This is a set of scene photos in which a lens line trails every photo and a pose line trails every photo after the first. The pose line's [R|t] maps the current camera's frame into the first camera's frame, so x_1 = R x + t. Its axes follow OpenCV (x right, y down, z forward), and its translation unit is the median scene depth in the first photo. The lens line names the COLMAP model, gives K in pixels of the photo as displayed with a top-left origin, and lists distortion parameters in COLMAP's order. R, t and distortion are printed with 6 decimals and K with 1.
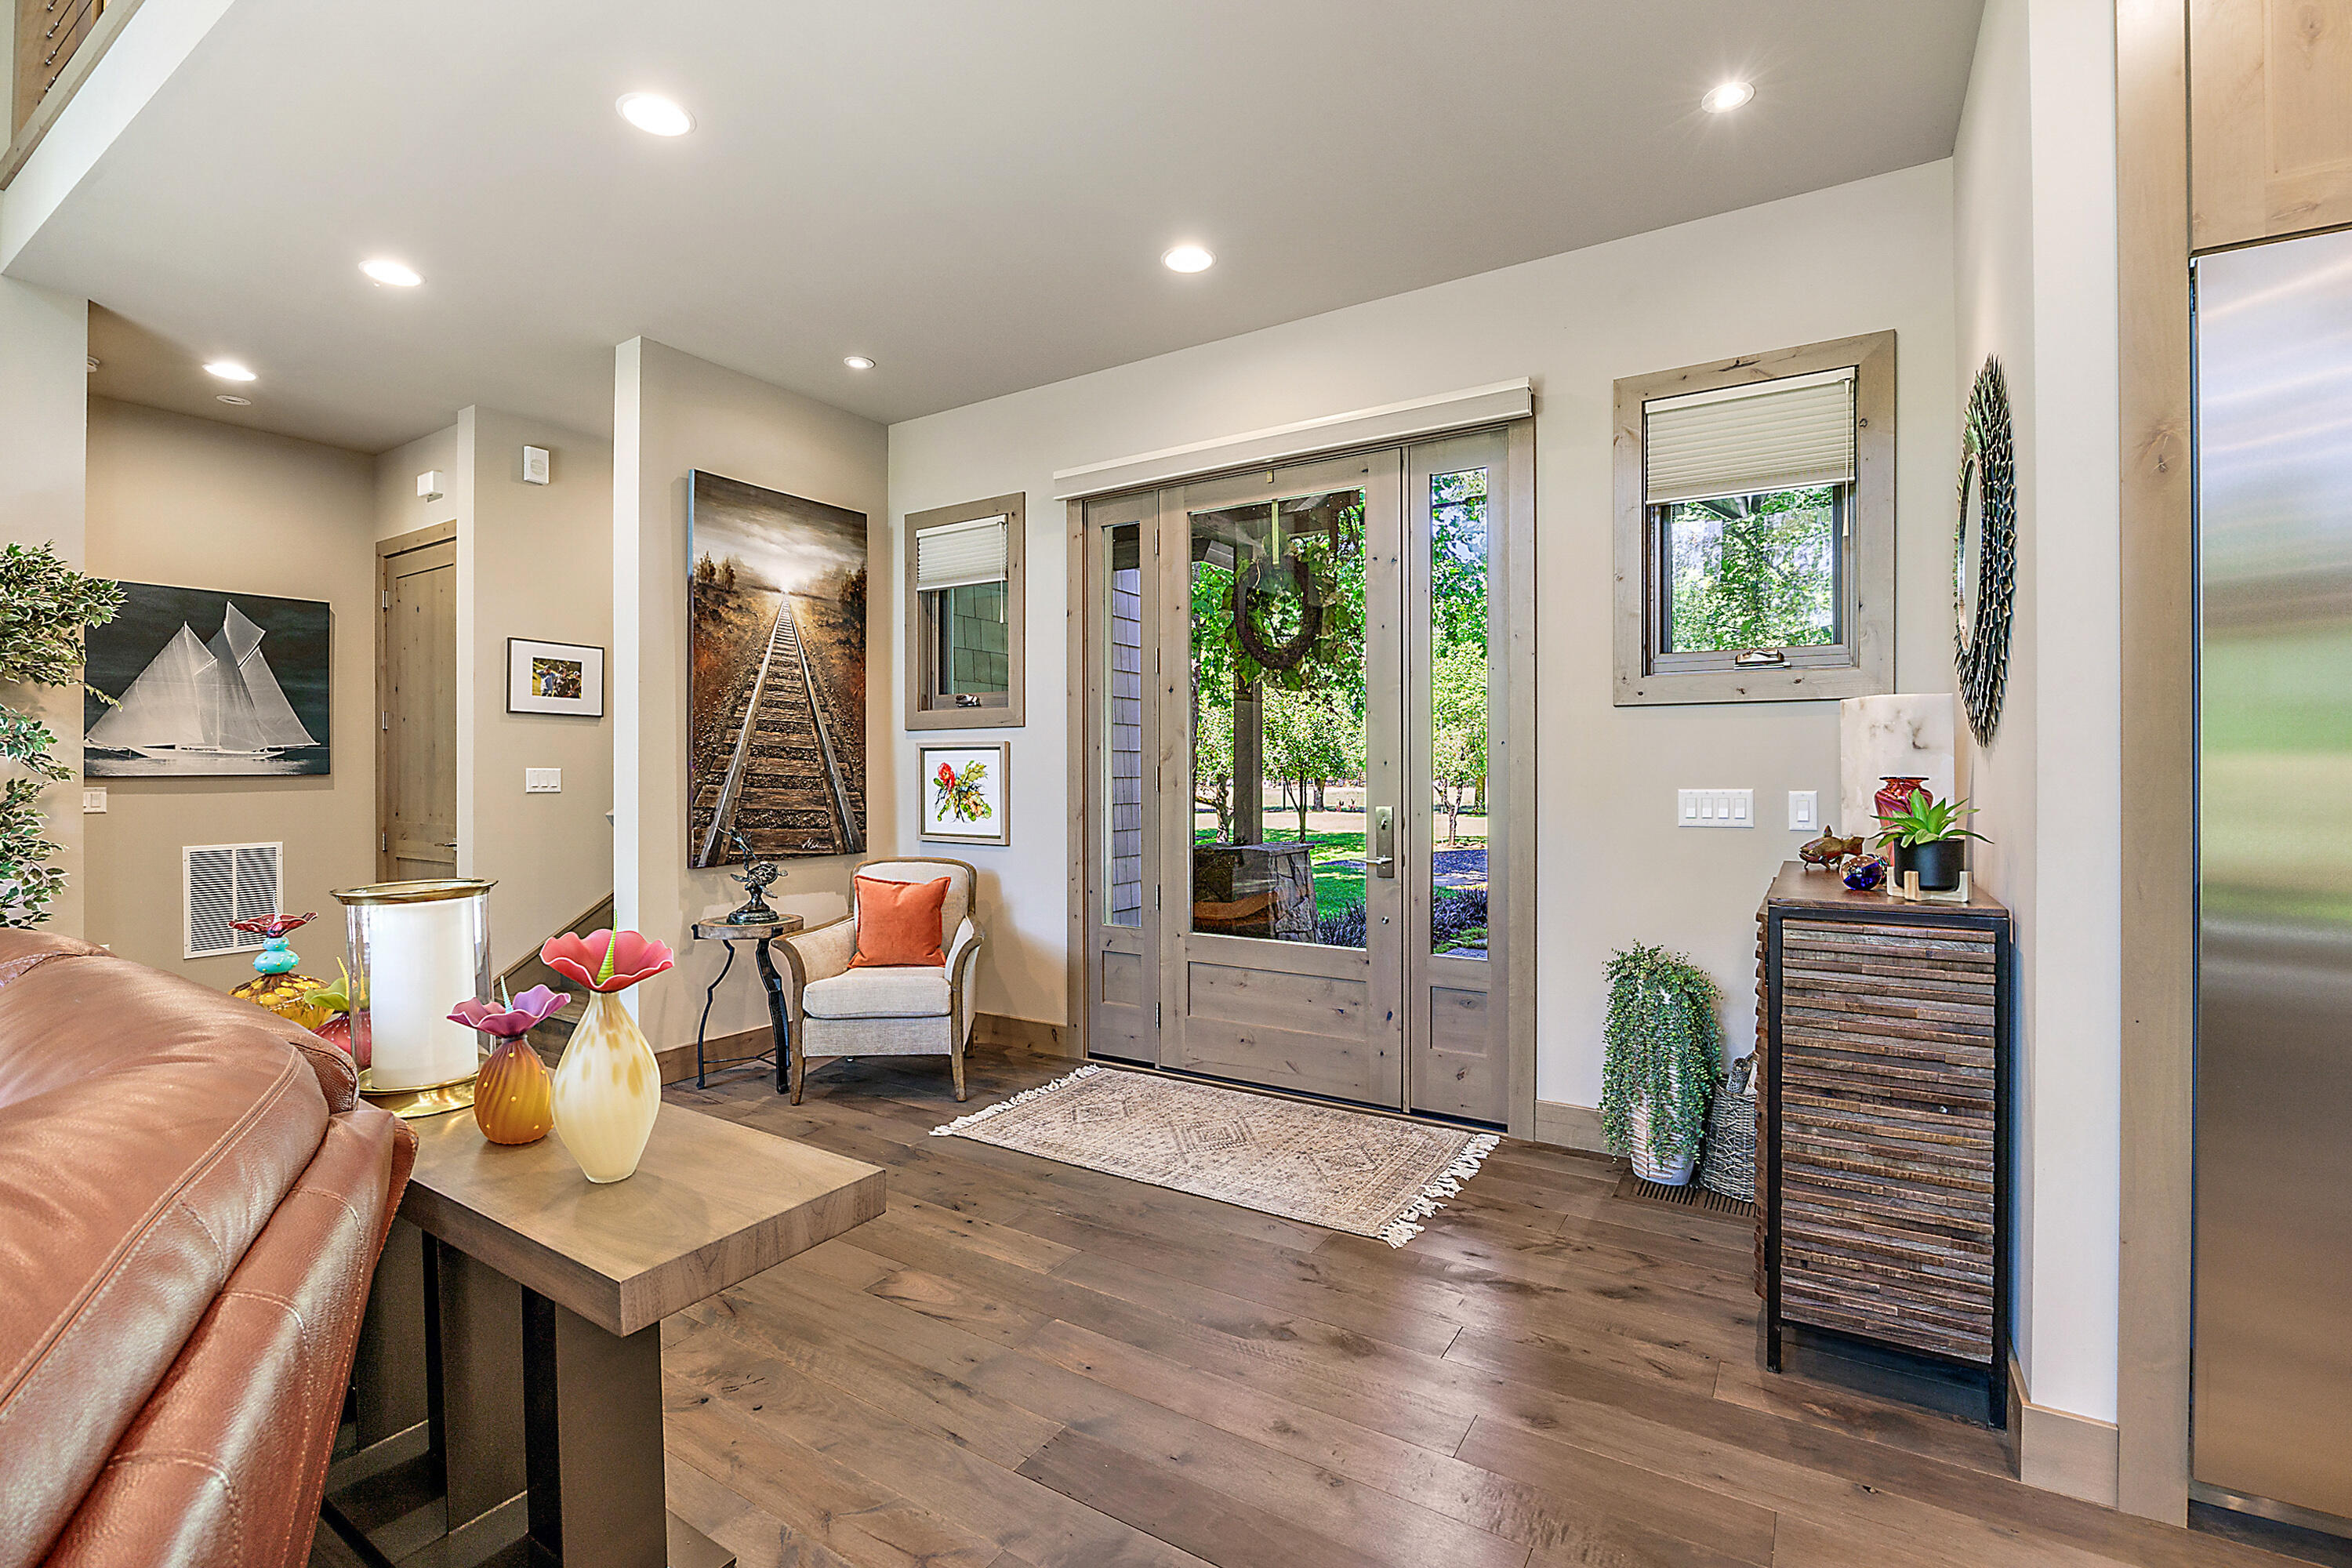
lens RADIAL K [[1050.8, 0, 1180.4], [0, 1050.8, 772.4], [0, 0, 1]] dist [-0.023406, 0.000184]
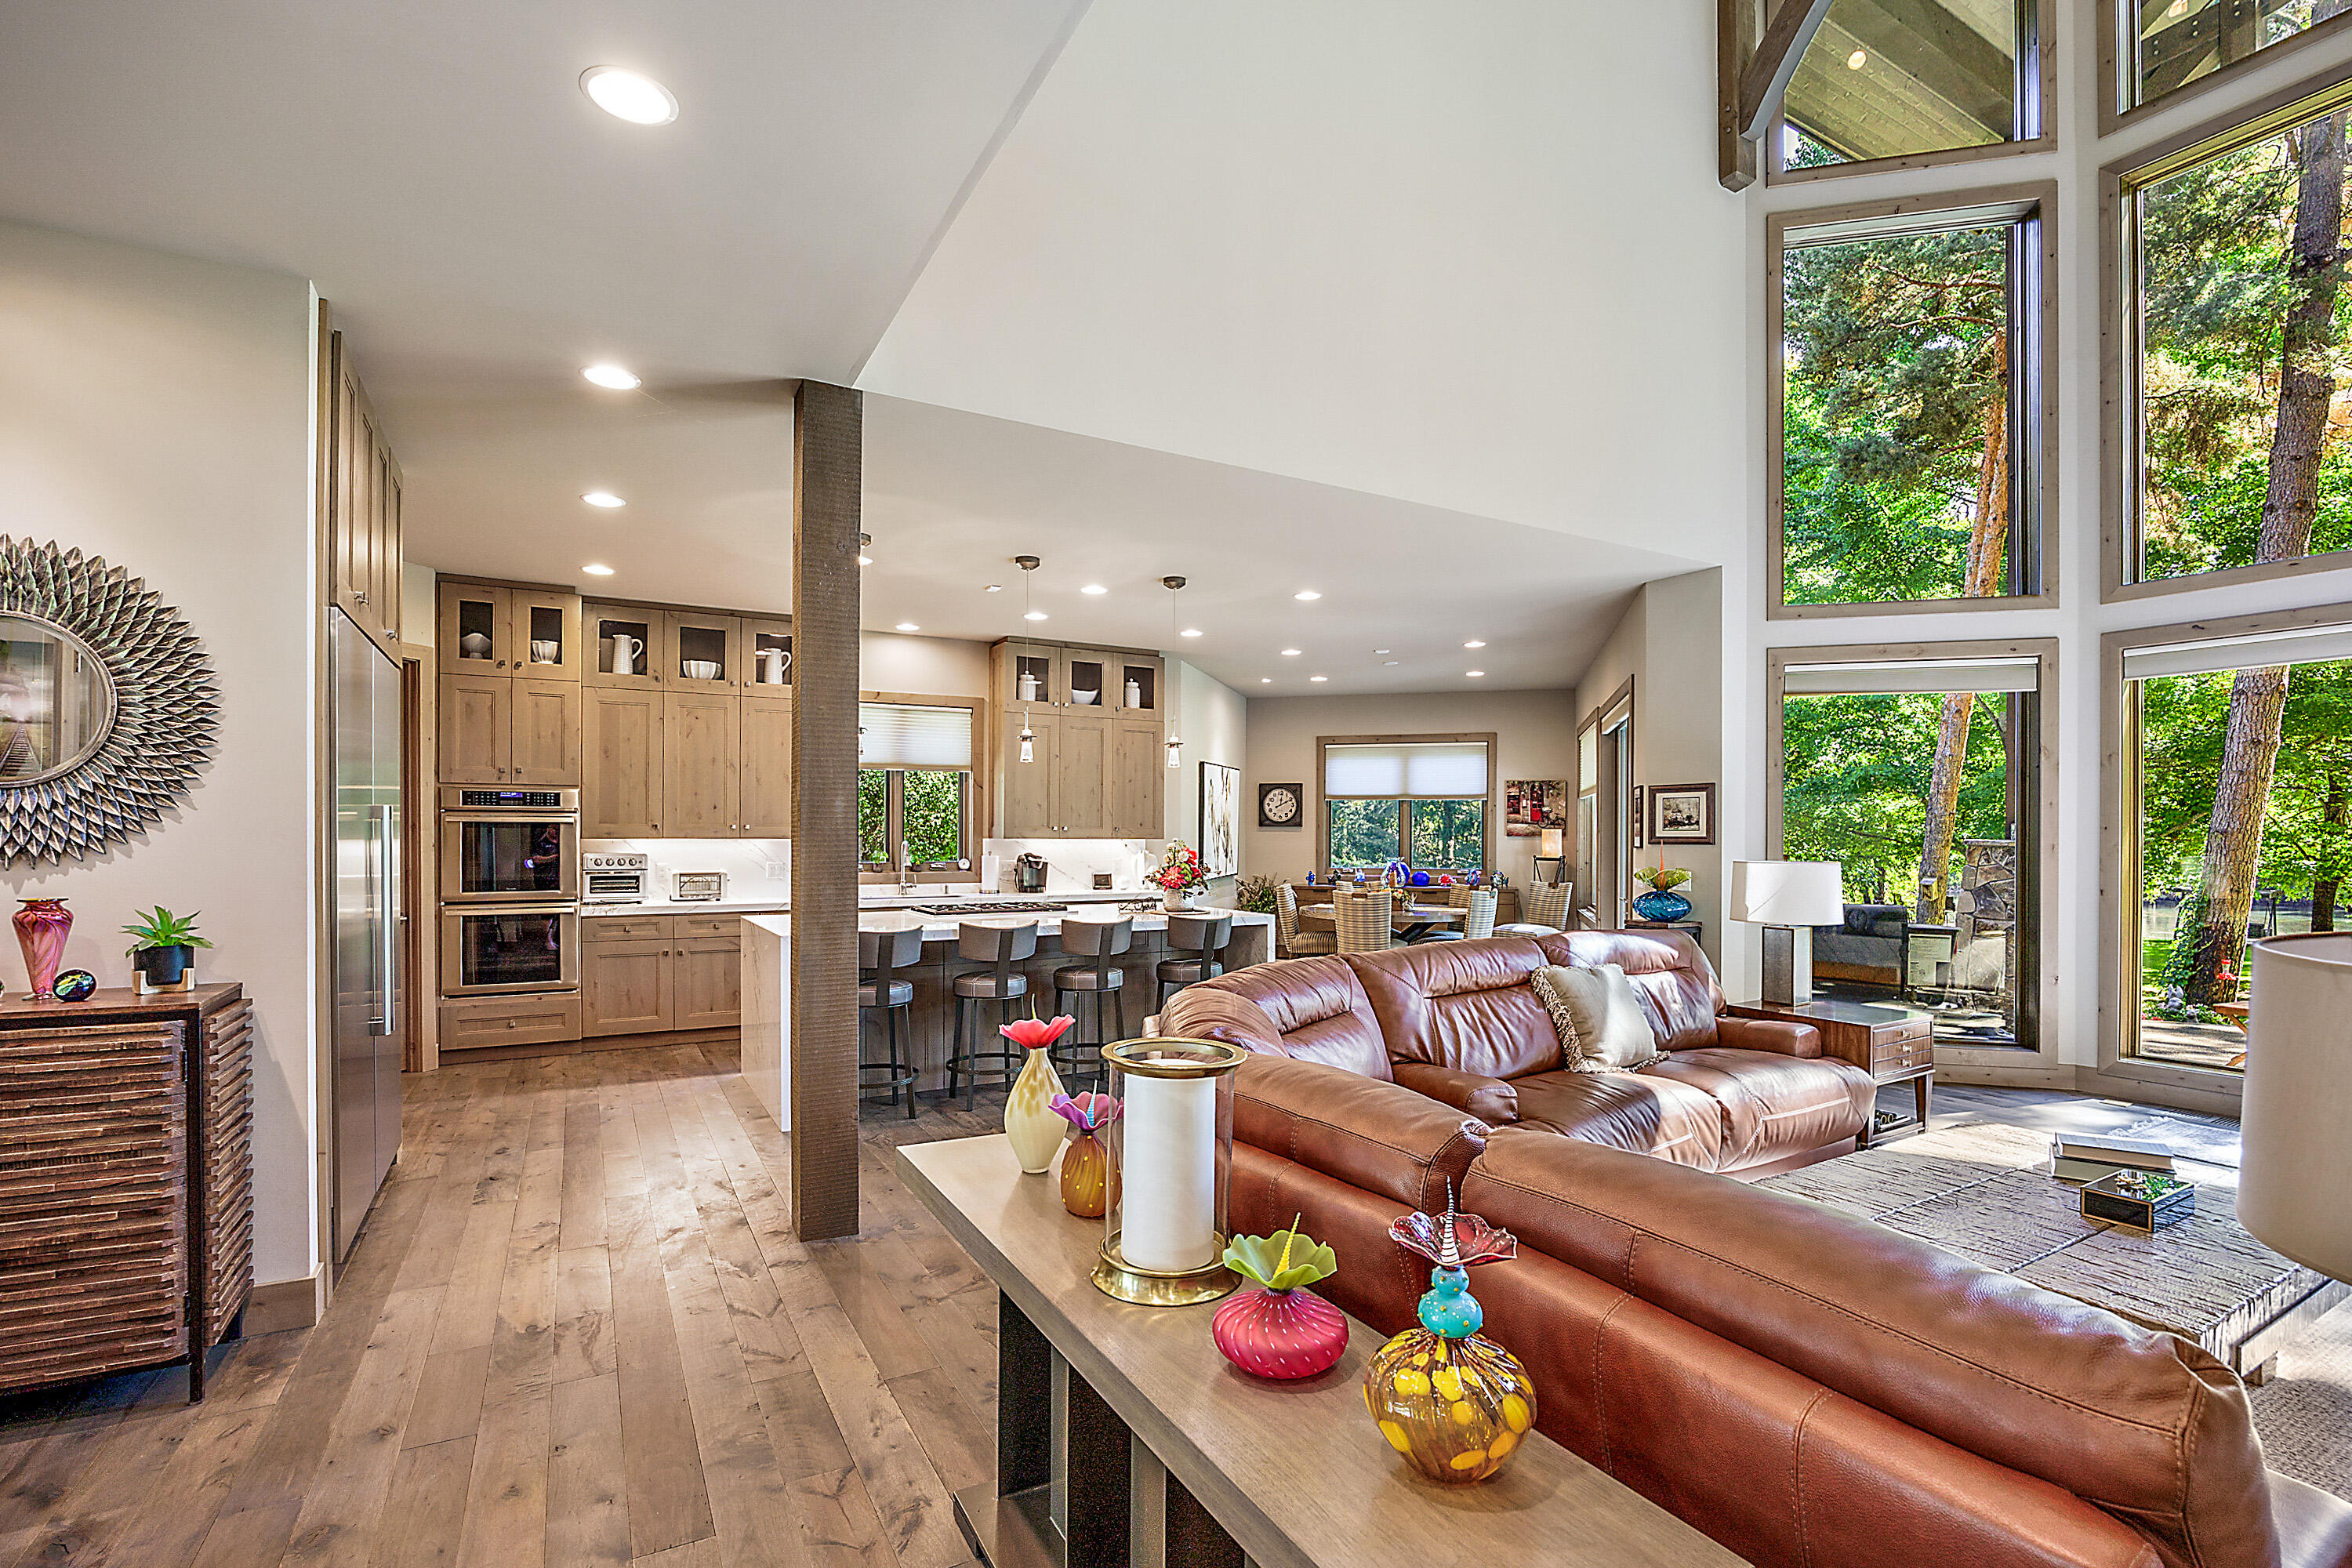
lens RADIAL K [[1066.4, 0, 1187.7], [0, 1066.4, 834.7], [0, 0, 1]] dist [-0.014468, 0.000414]
pose [[-0.885446, -0.002349, 0.464736, -0.423697], [-0.002438, 0.999997, 0.000409, -0.032827], [-0.464736, -0.000771, -0.885449, 0.658658]]
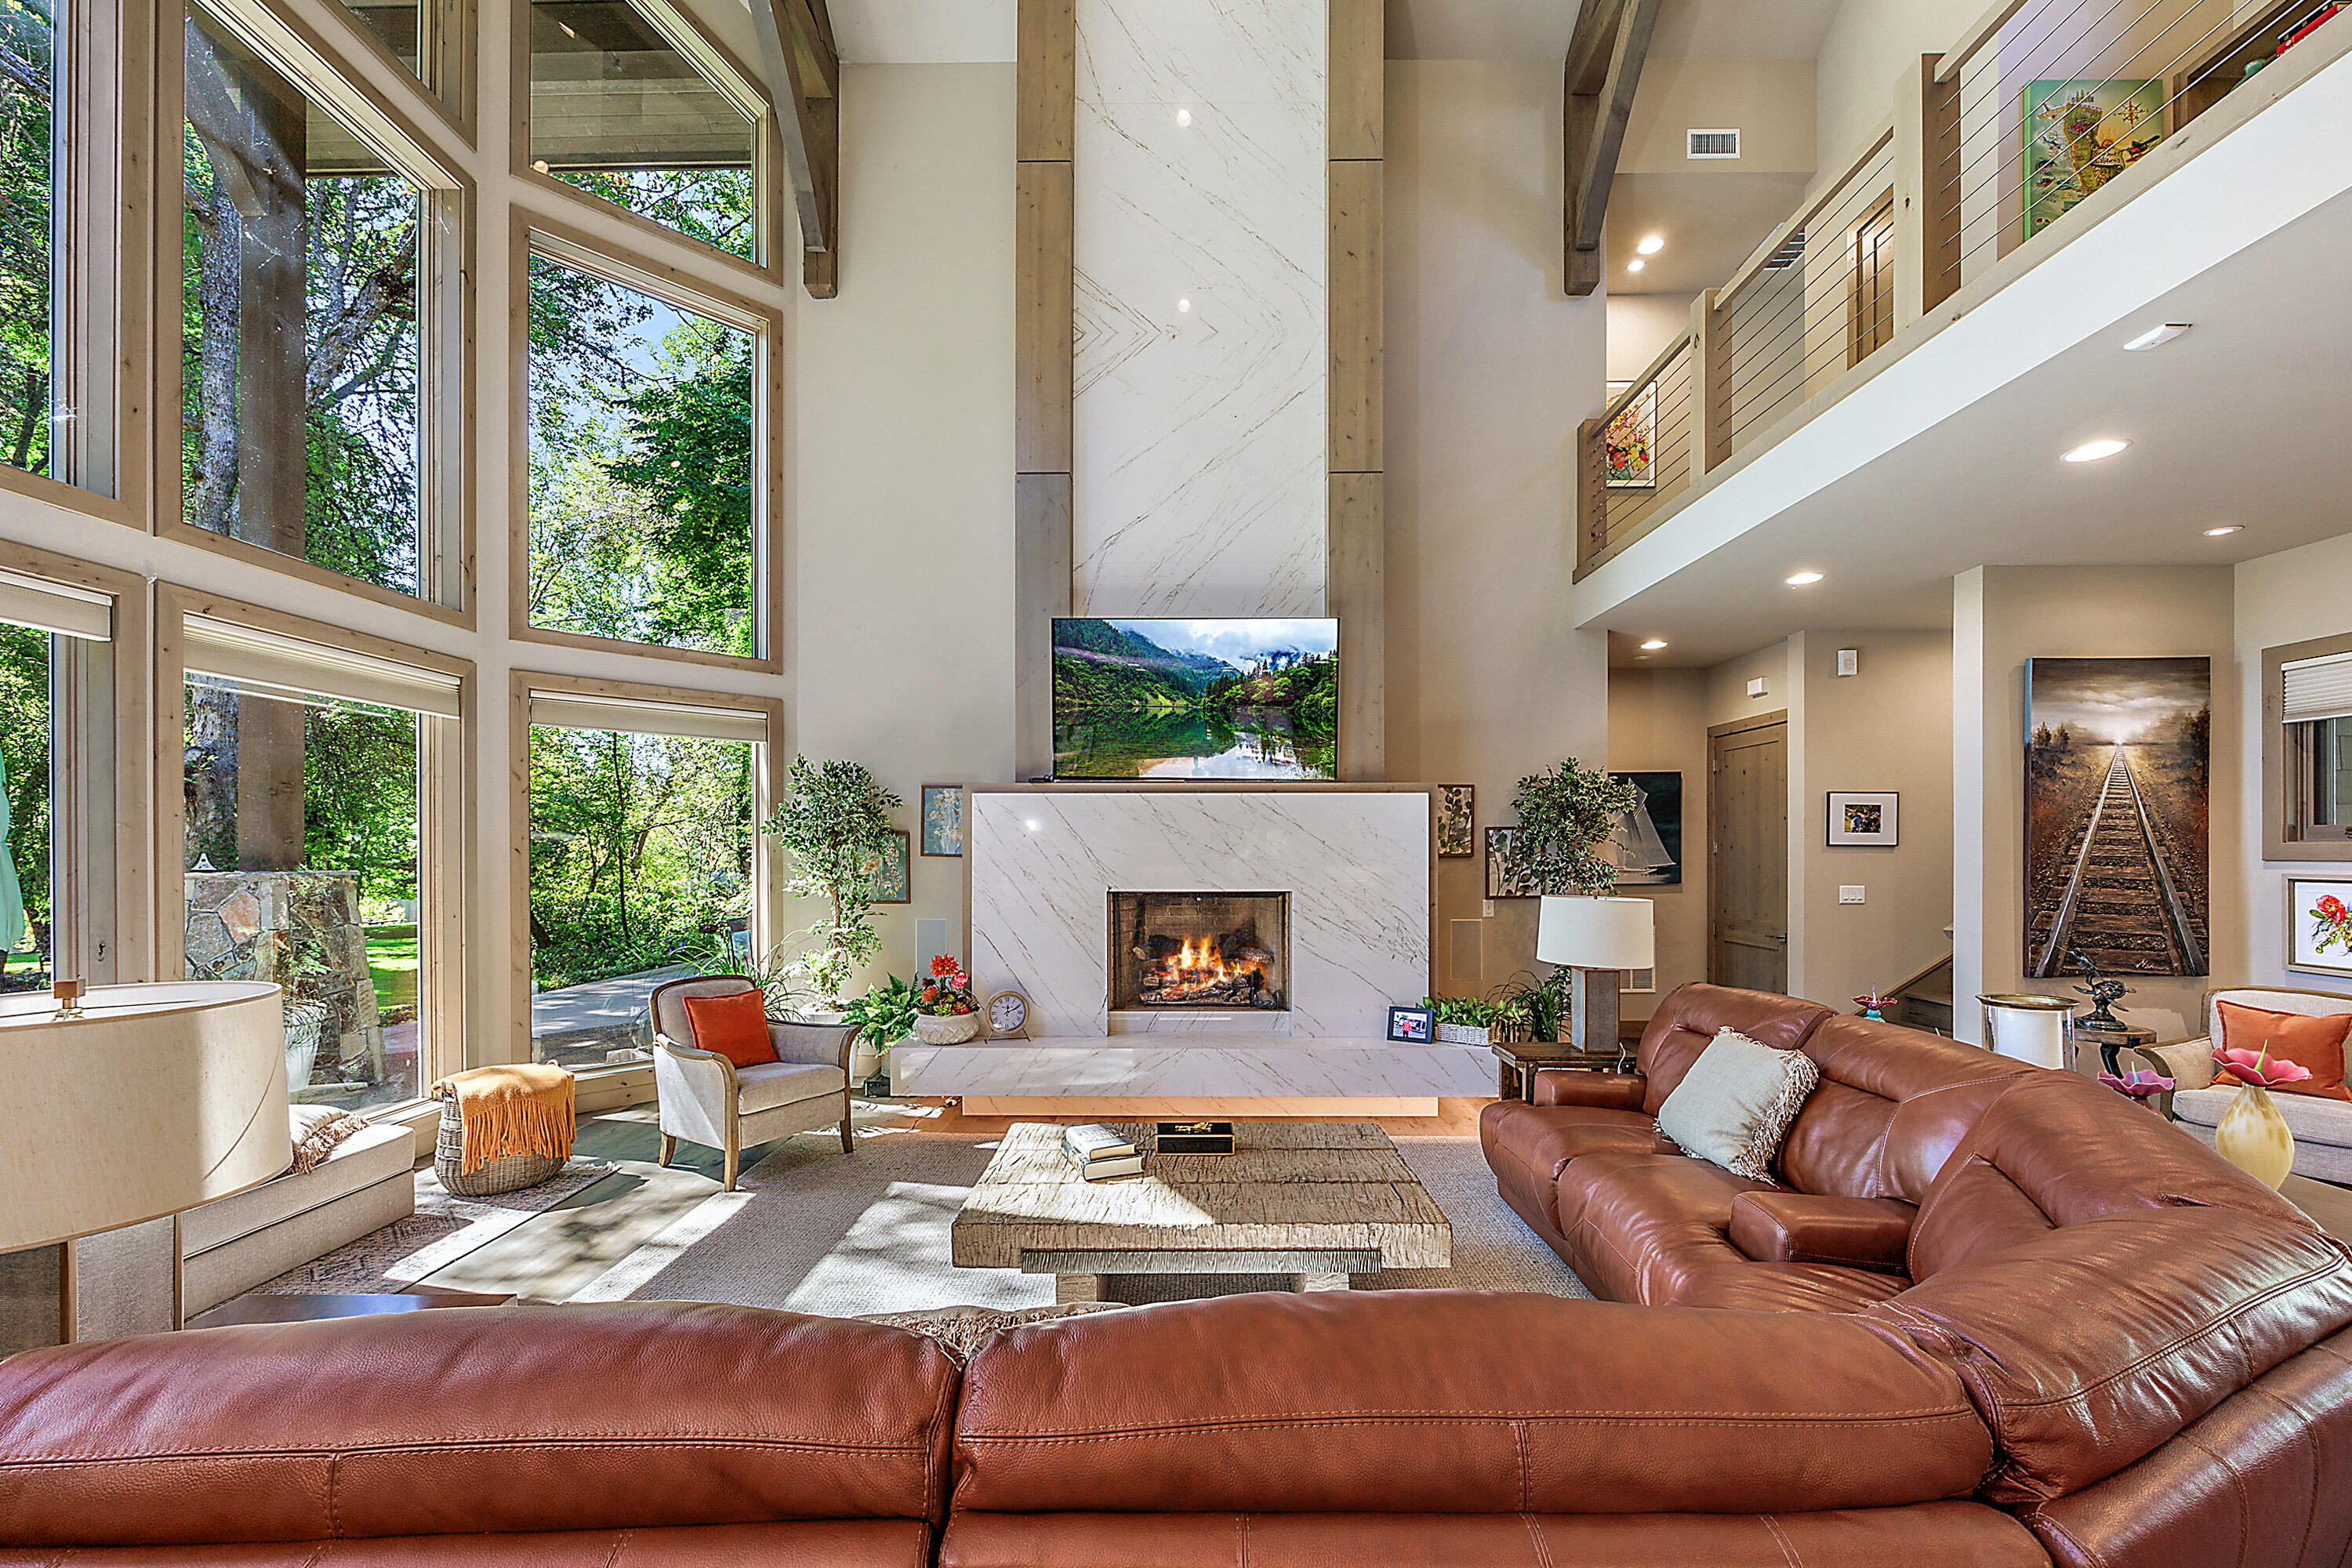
lens RADIAL K [[922.8, 0, 1178.0], [0, 922.8, 854.2], [0, 0, 1]] dist [-0.000366, -0.000441]
pose [[0.523361, 0.003443, -0.852104, -0.052700], [0.000516, 0.999990, 0.004358, -0.053374], [0.852111, -0.002721, 0.523354, -0.390552]]
